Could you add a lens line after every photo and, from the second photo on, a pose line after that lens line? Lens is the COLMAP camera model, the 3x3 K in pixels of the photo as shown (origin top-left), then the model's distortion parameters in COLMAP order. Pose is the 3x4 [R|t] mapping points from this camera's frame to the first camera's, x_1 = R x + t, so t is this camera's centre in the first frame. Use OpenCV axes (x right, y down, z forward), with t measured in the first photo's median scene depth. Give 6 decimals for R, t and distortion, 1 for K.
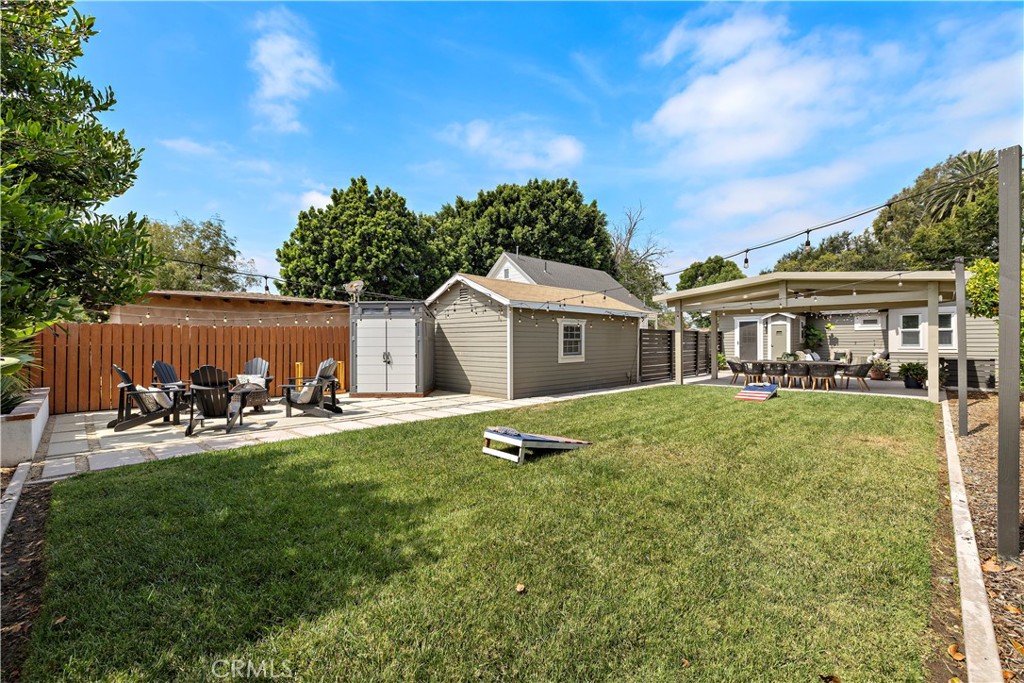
lens RADIAL K [[430.1, 0, 514.4], [0, 430.1, 343.2], [0, 0, 1]] dist [0.001711, 0.000318]
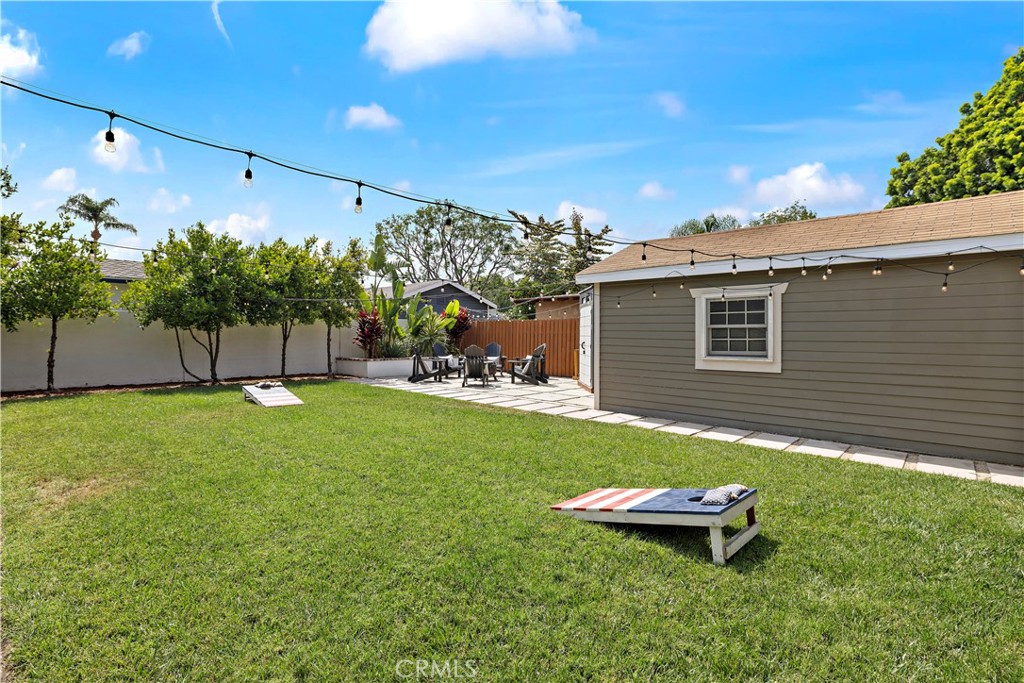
lens RADIAL K [[484.9, 0, 510.9], [0, 484.9, 329.6], [0, 0, 1]] dist [0.000147, -0.000029]
pose [[0.034178, -0.003184, -0.999411, 0.302533], [-0.006519, 0.999973, -0.003409, -0.000205], [0.999395, 0.006631, 0.034156, 0.307187]]
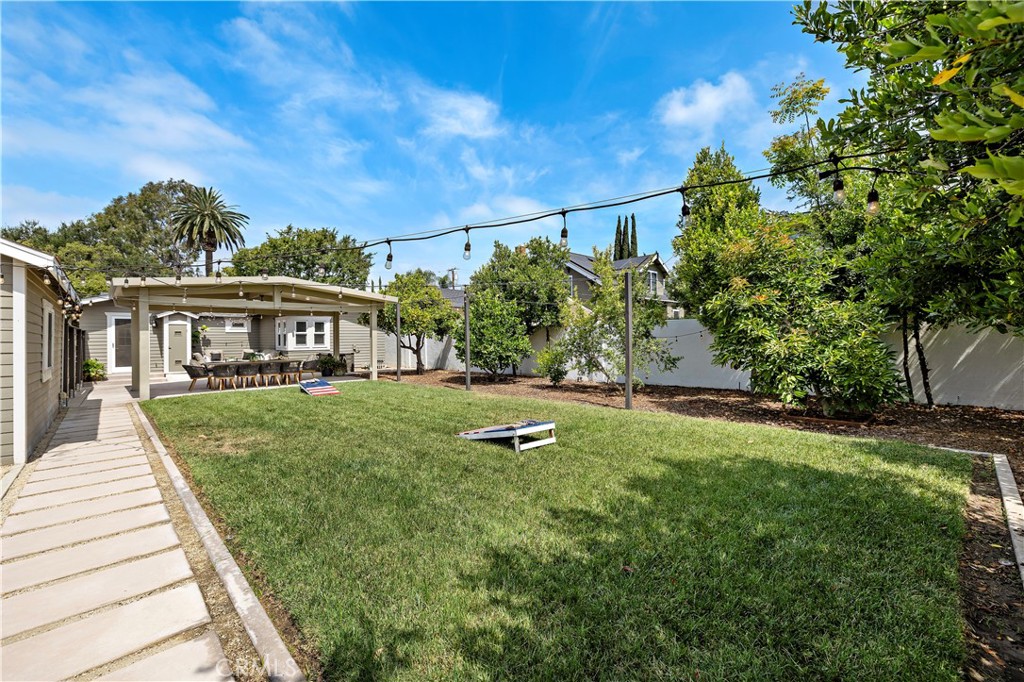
lens RADIAL K [[430.1, 0, 514.4], [0, 430.1, 342.7], [0, 0, 1]] dist [0.001711, 0.000318]
pose [[0.028896, -0.004230, 0.999573, -0.174008], [0.014108, 0.999893, 0.003824, 0.001181], [-0.999483, 0.013992, 0.028953, 0.164423]]
